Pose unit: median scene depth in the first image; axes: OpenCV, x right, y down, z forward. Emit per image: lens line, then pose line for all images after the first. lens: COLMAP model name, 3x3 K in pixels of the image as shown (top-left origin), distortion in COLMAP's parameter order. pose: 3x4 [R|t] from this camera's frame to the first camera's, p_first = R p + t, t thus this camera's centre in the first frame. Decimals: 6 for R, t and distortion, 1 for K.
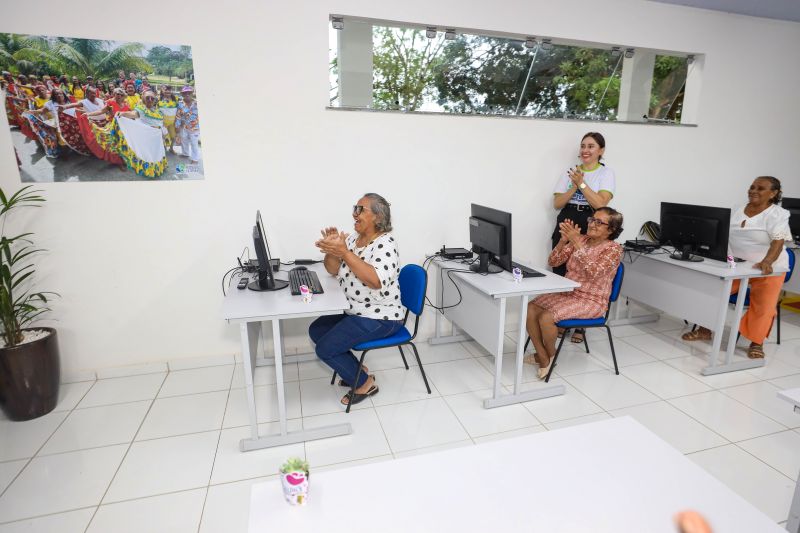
lens RADIAL K [[424.2, 0, 405.0], [0, 424.2, 265.2], [0, 0, 1]] dist [-0.029699, 0.008403]
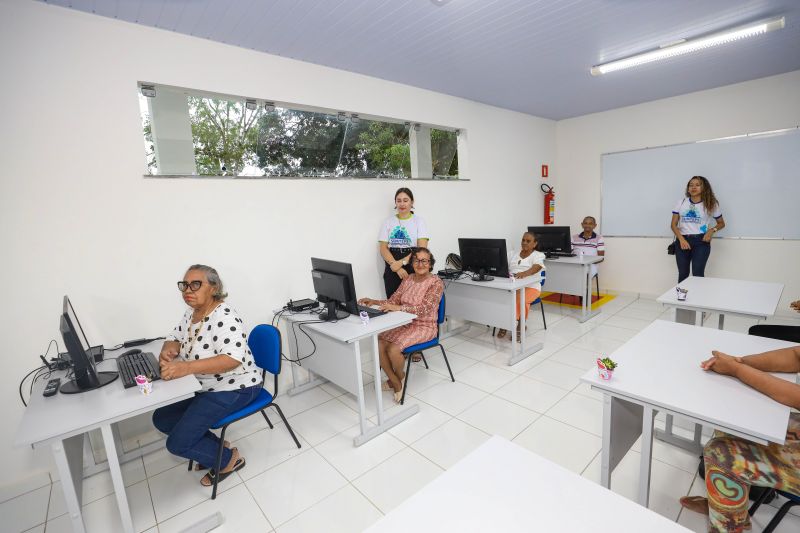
lens RADIAL K [[364.5, 0, 403.8], [0, 364.5, 268.1], [0, 0, 1]] dist [-0.038231, 0.009962]
pose [[0.903278, -0.126189, 0.410079, -0.015967], [0.162788, 0.985102, -0.055438, -0.031479], [-0.396974, 0.116831, 0.910364, 0.066917]]
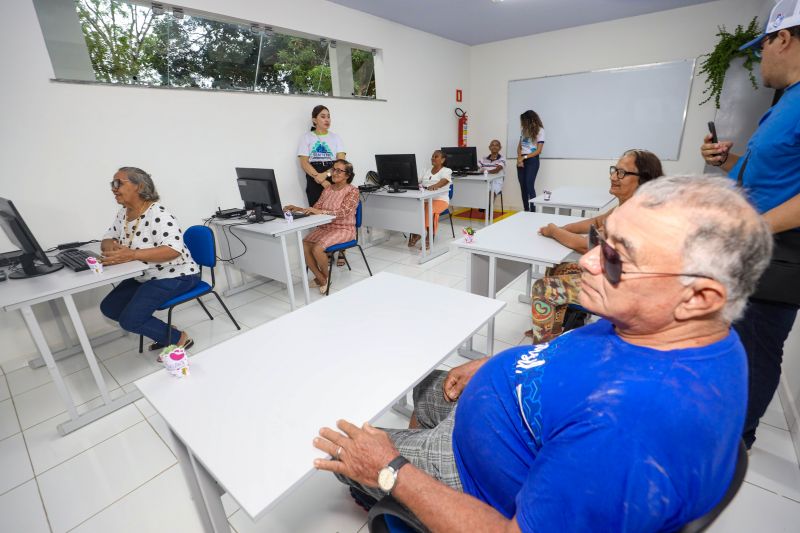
lens RADIAL K [[364.5, 0, 402.6], [0, 364.5, 264.4], [0, 0, 1]] dist [-0.038231, 0.009962]
pose [[0.812174, -0.232374, 0.535141, -0.069470], [0.184766, 0.972489, 0.141867, 0.063472], [-0.553385, -0.016345, 0.832765, -0.098700]]
